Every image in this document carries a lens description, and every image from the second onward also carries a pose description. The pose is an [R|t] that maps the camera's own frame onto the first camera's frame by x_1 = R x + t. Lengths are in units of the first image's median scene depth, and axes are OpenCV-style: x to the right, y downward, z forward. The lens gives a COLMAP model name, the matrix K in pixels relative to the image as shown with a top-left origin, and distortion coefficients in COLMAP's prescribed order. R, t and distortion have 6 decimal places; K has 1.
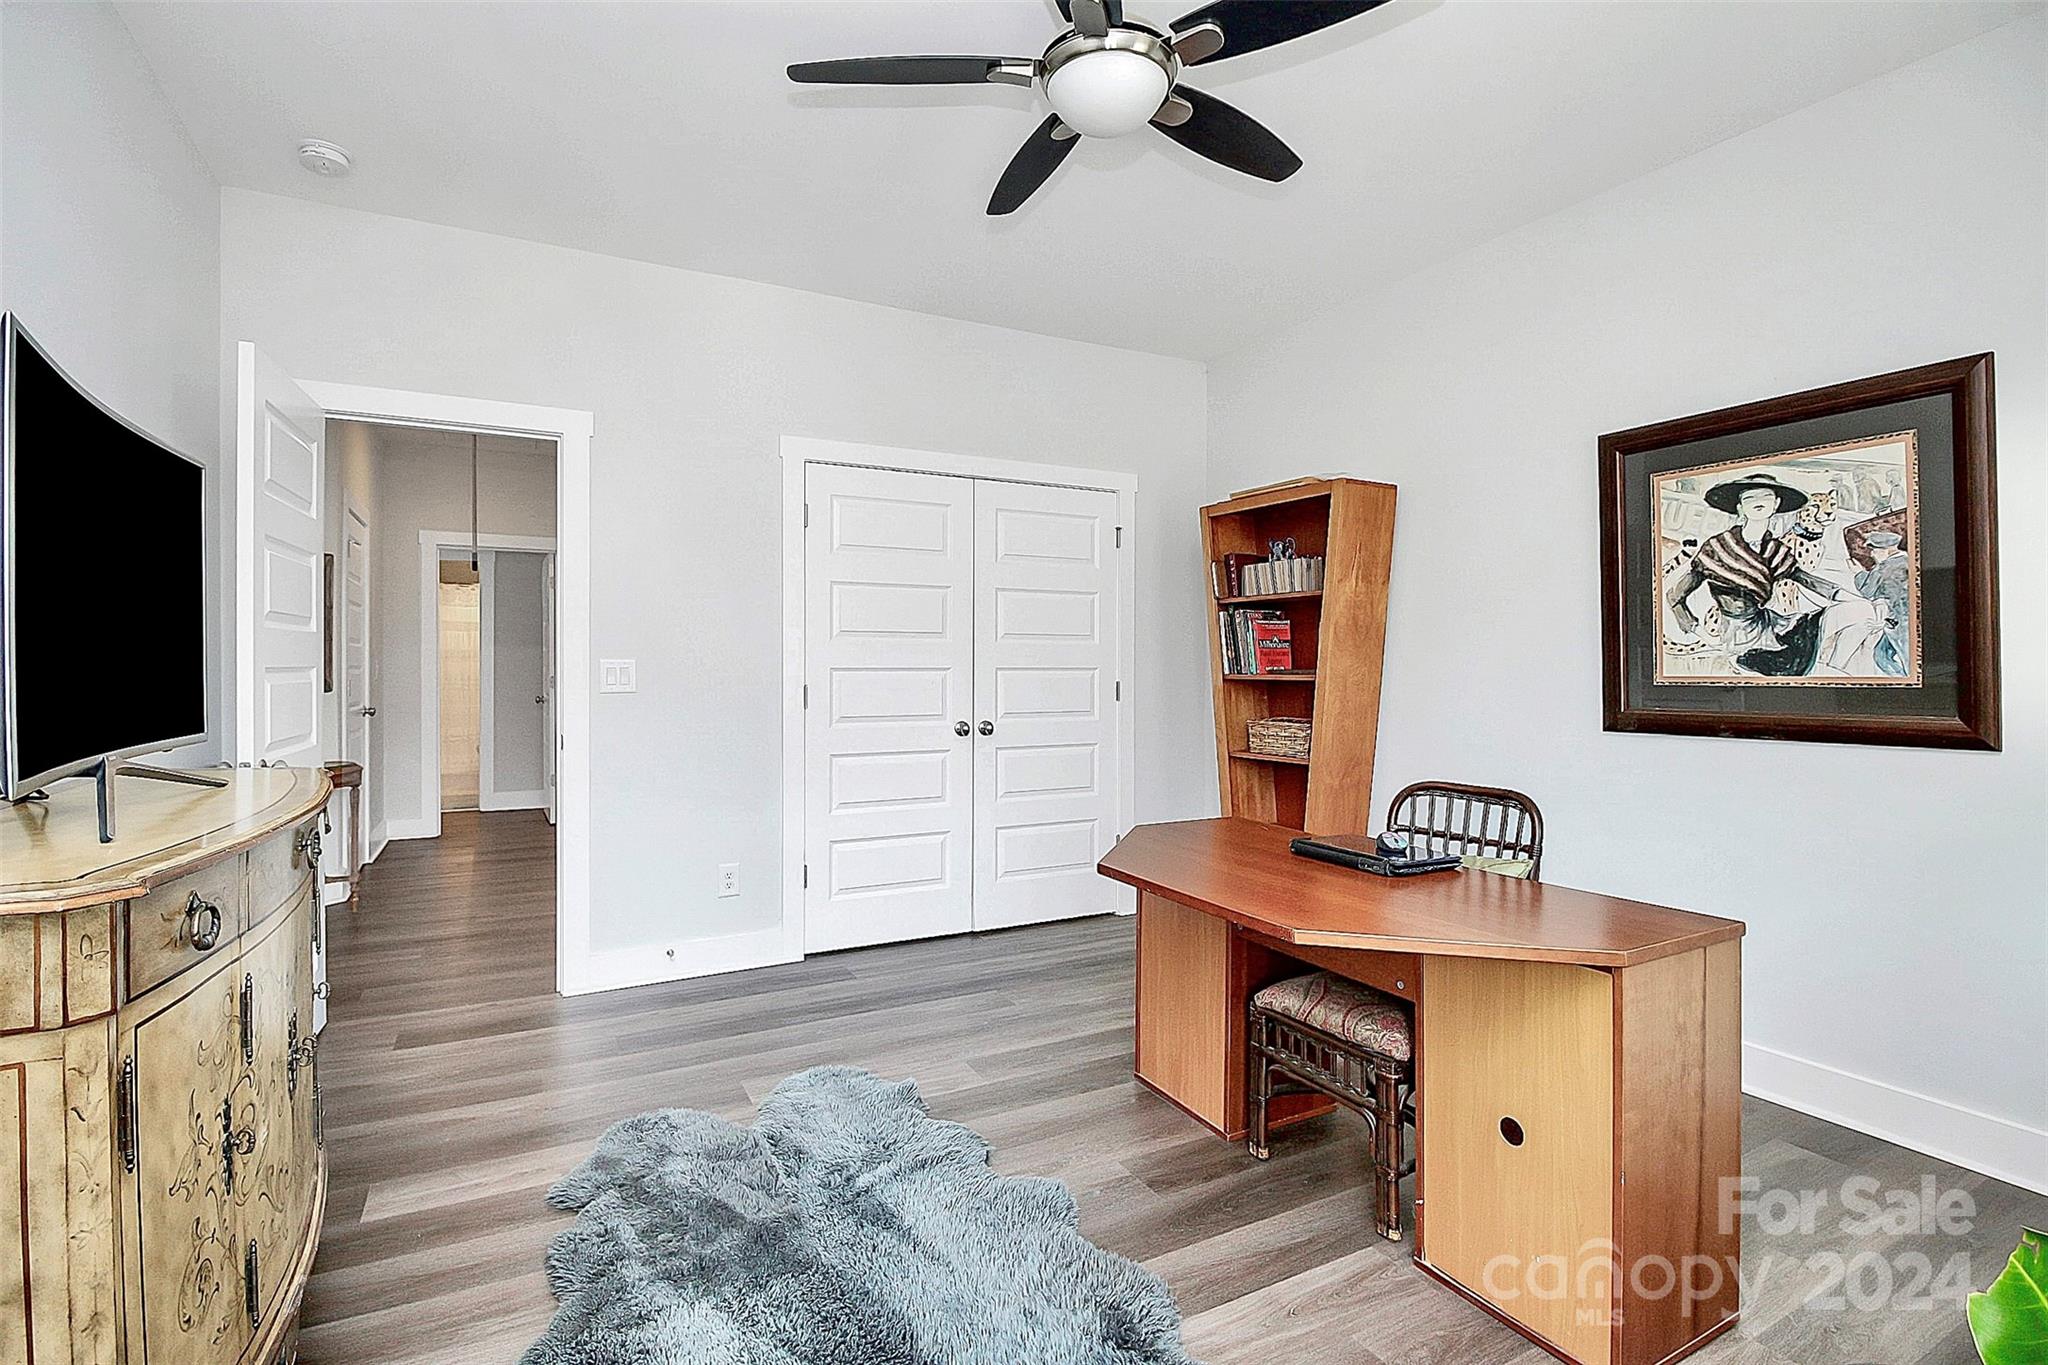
lens RADIAL K [[959.2, 0, 1024.9], [0, 959.2, 667.7], [0, 0, 1]] dist [-0.007264, -0.004711]
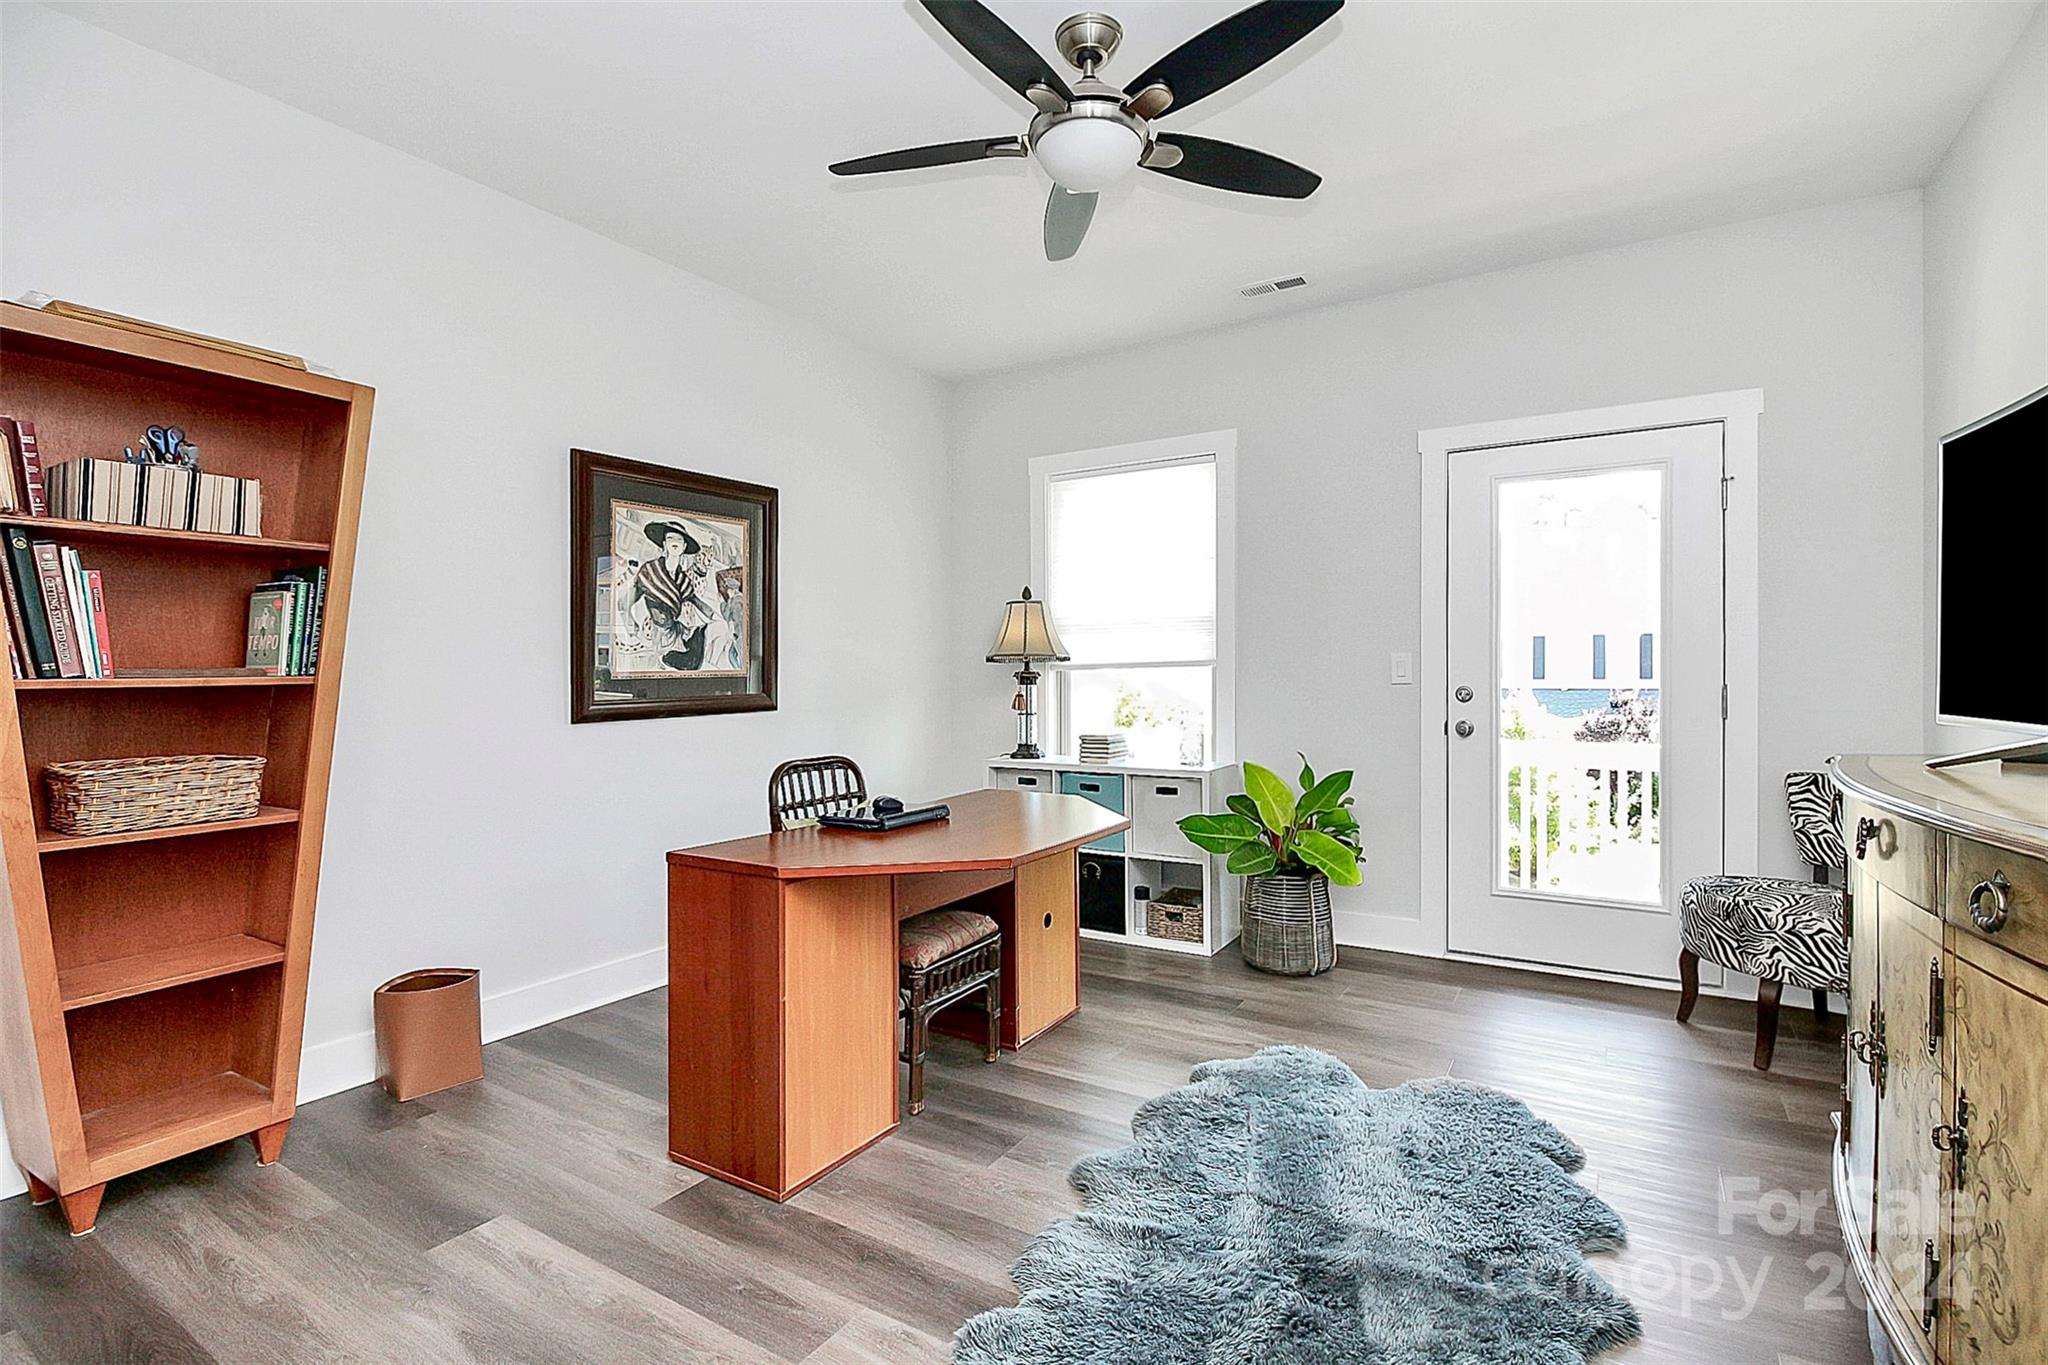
lens RADIAL K [[959.2, 0, 1022.3], [0, 959.2, 671.8], [0, 0, 1]] dist [-0.007264, -0.004711]
pose [[-0.505324, -0.000018, 0.862930, -0.666492], [0.009718, 0.999936, 0.005712, 0.007674], [-0.862875, 0.011272, -0.505292, 1.279332]]
